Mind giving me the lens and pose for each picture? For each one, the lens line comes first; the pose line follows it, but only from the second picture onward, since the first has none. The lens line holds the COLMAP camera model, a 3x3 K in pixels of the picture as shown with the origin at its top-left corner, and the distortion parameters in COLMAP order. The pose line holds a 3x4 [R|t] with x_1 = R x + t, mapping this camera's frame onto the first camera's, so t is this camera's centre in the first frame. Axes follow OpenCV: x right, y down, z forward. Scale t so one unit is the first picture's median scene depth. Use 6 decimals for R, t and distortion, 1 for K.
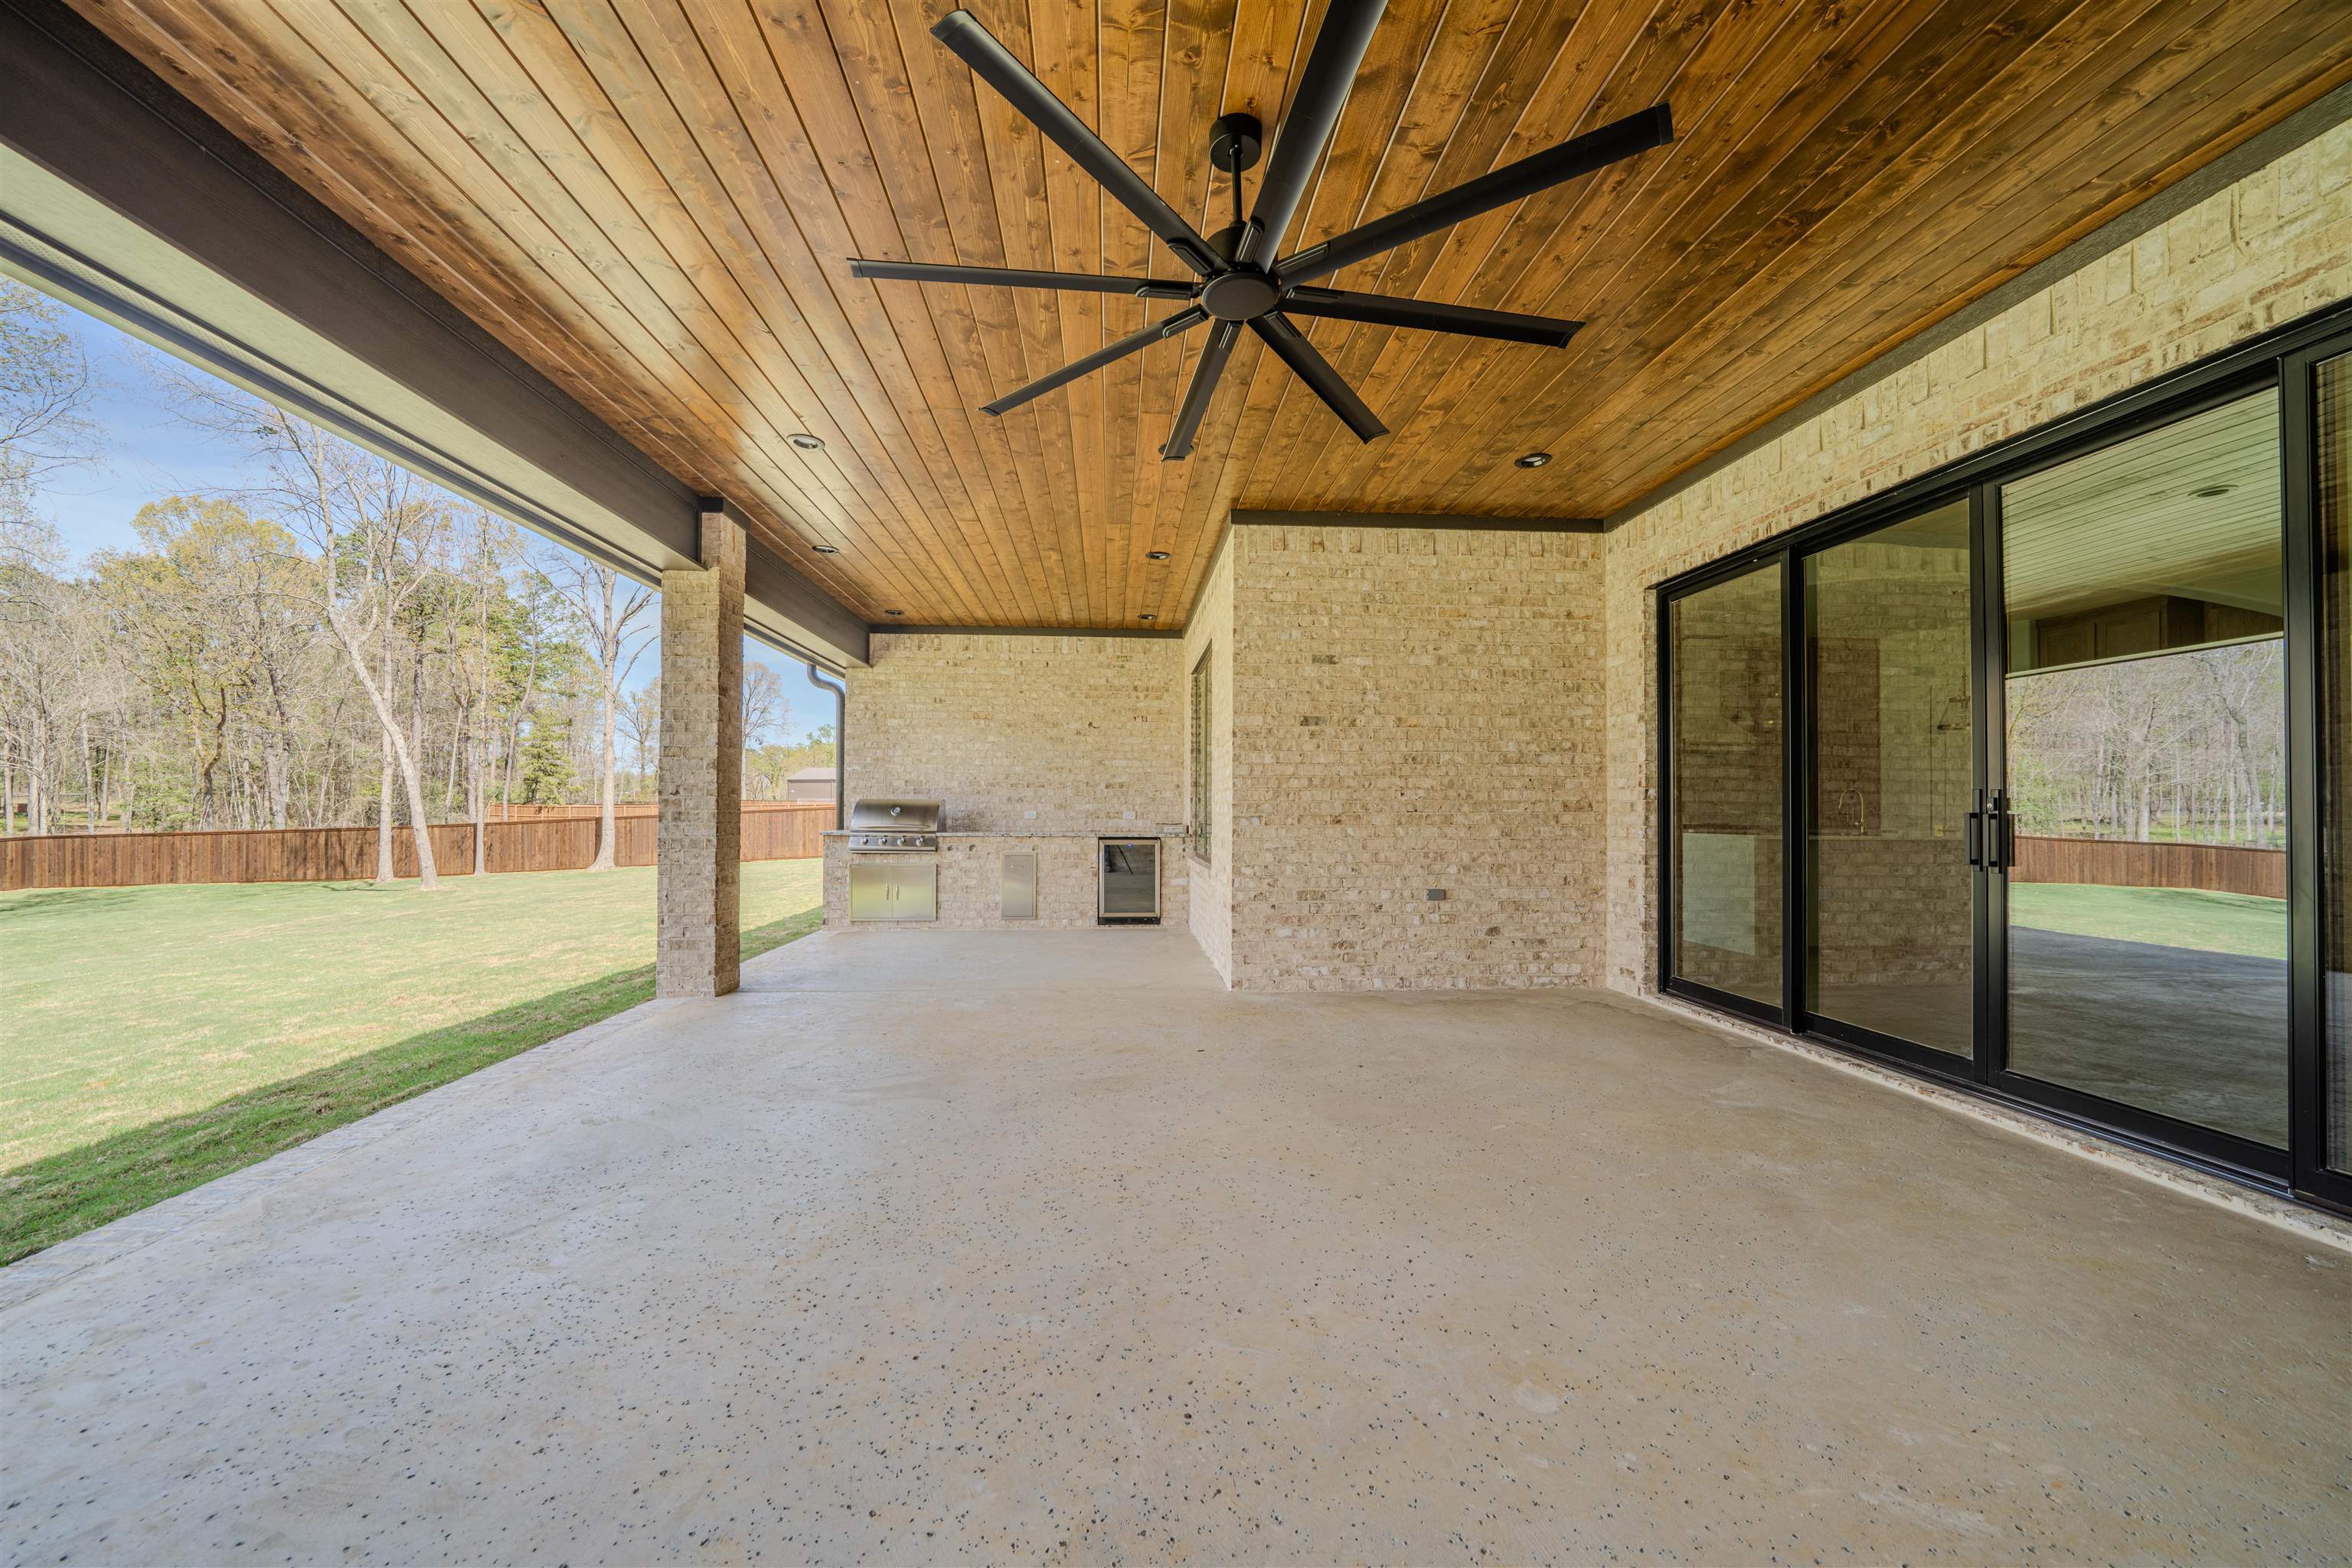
lens RADIAL K [[912.4, 0, 1180.5], [0, 912.4, 795.5], [0, 0, 1]] dist [-0.013885, 0.000687]
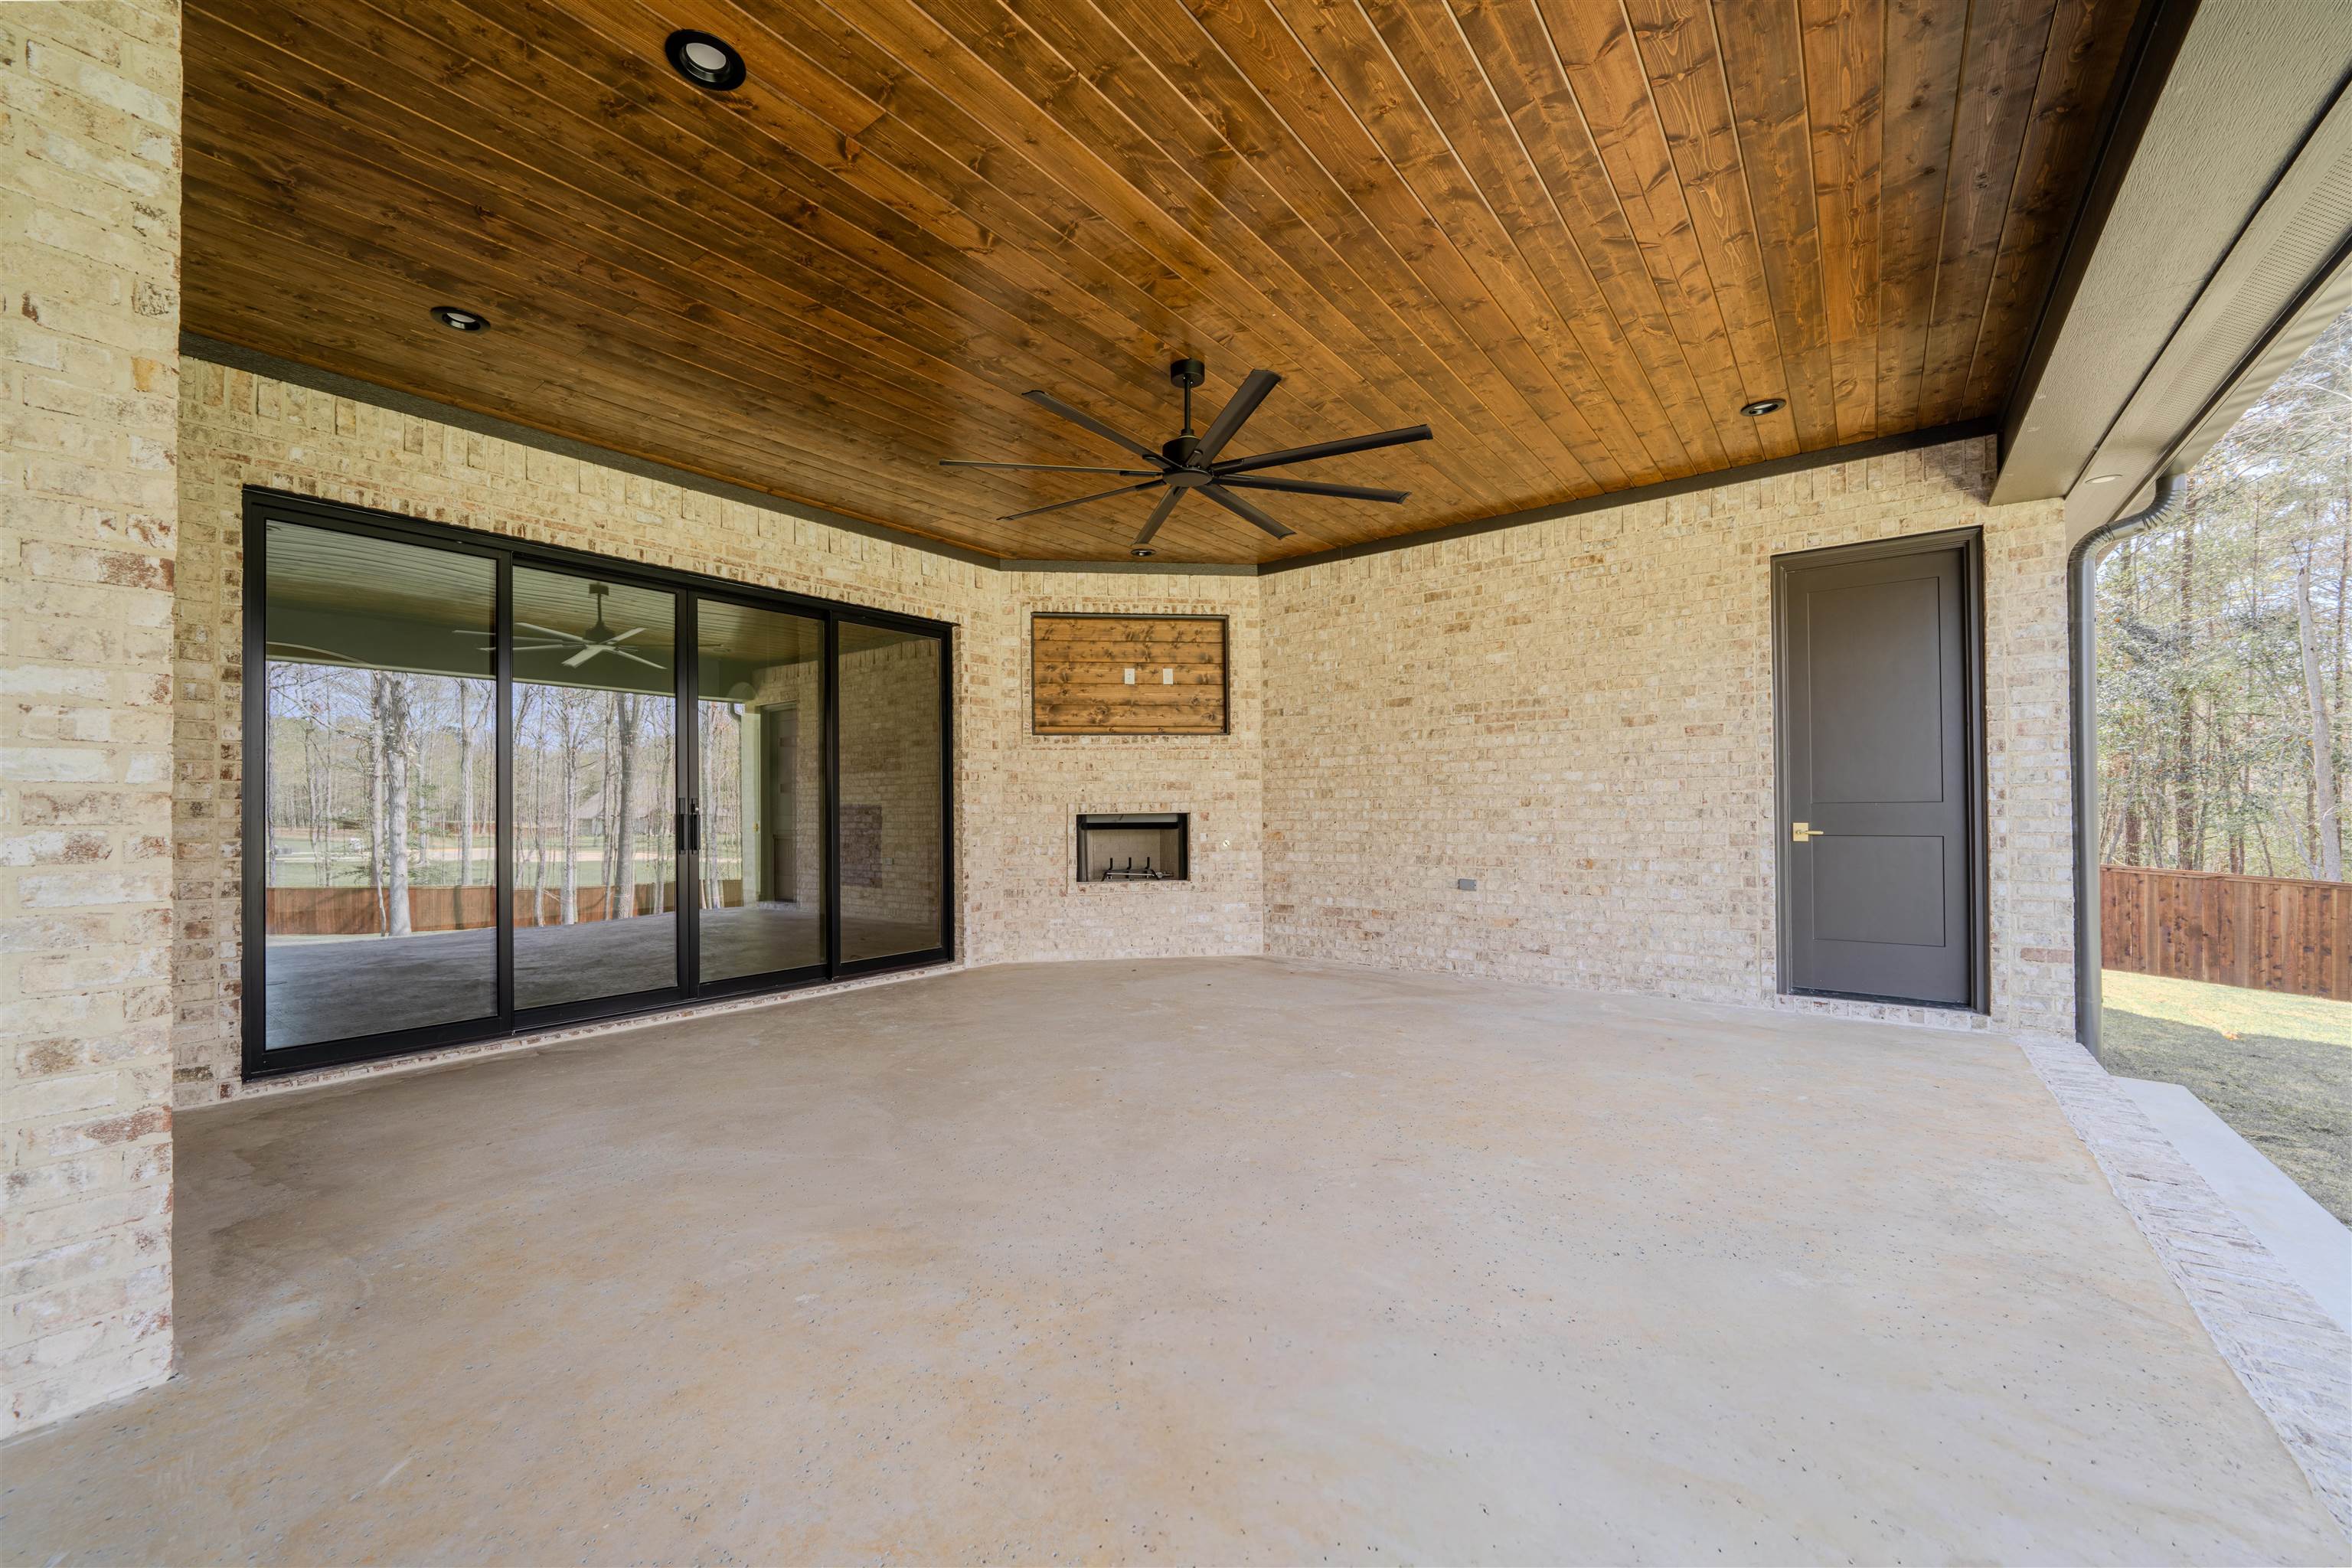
lens RADIAL K [[957.7, 0, 1151.7], [0, 957.7, 804.5], [0, 0, 1]] dist [-0.002036, 0.000688]
pose [[-0.763717, 0.007043, 0.645513, -0.428108], [-0.003860, 0.999873, -0.015476, 0.015849], [-0.645540, -0.014311, -0.763592, 1.039587]]
